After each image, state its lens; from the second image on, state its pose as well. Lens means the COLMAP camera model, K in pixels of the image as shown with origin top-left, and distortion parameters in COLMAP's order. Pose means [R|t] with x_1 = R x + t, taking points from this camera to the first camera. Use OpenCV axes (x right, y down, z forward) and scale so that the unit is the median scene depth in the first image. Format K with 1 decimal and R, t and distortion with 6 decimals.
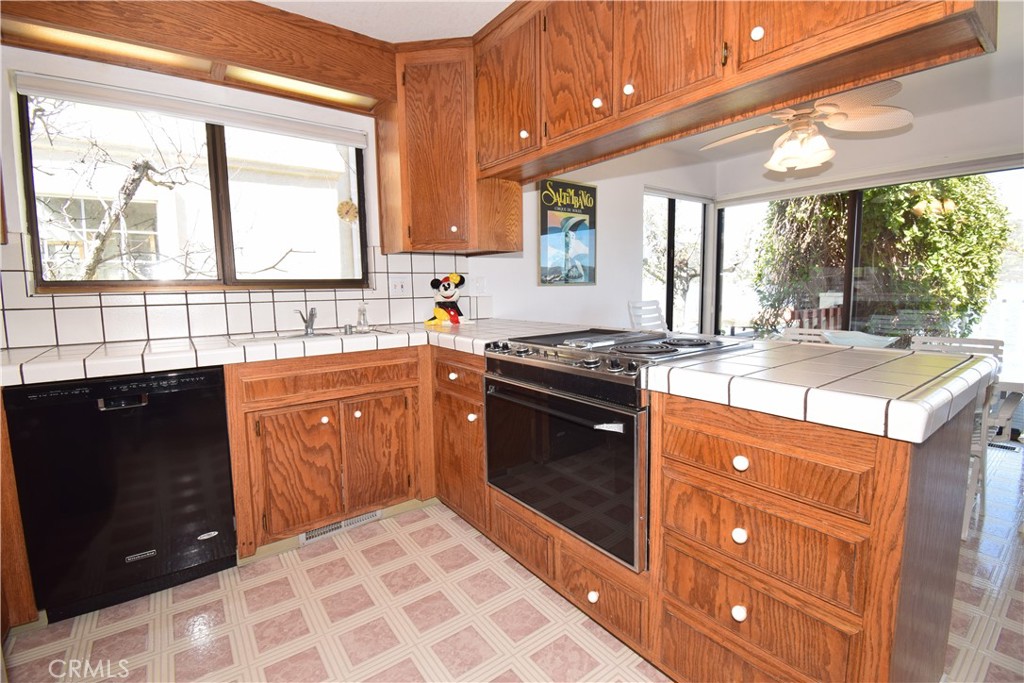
lens RADIAL K [[454.1, 0, 510.3], [0, 454.1, 333.3], [0, 0, 1]] dist [0.018232, -0.024691]
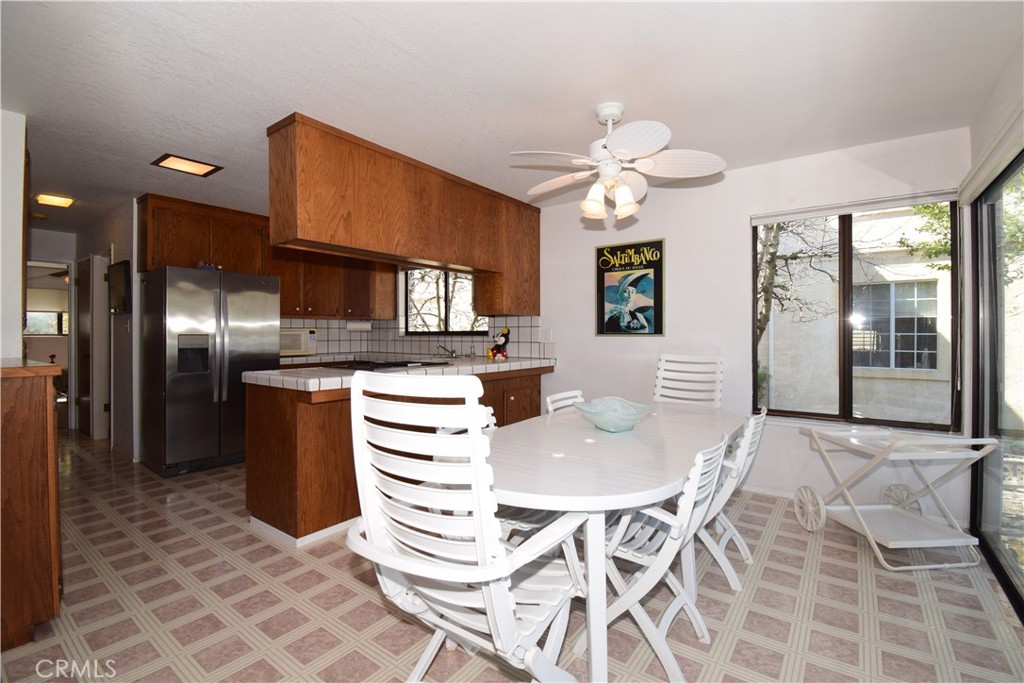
lens RADIAL K [[454.1, 0, 510.3], [0, 454.1, 333.3], [0, 0, 1]] dist [0.018232, -0.024691]
pose [[0.291457, 0.014757, -0.956470, 1.102421], [-0.098079, 0.995073, -0.014534, -0.069435], [0.951543, 0.098045, 0.291468, 0.420056]]
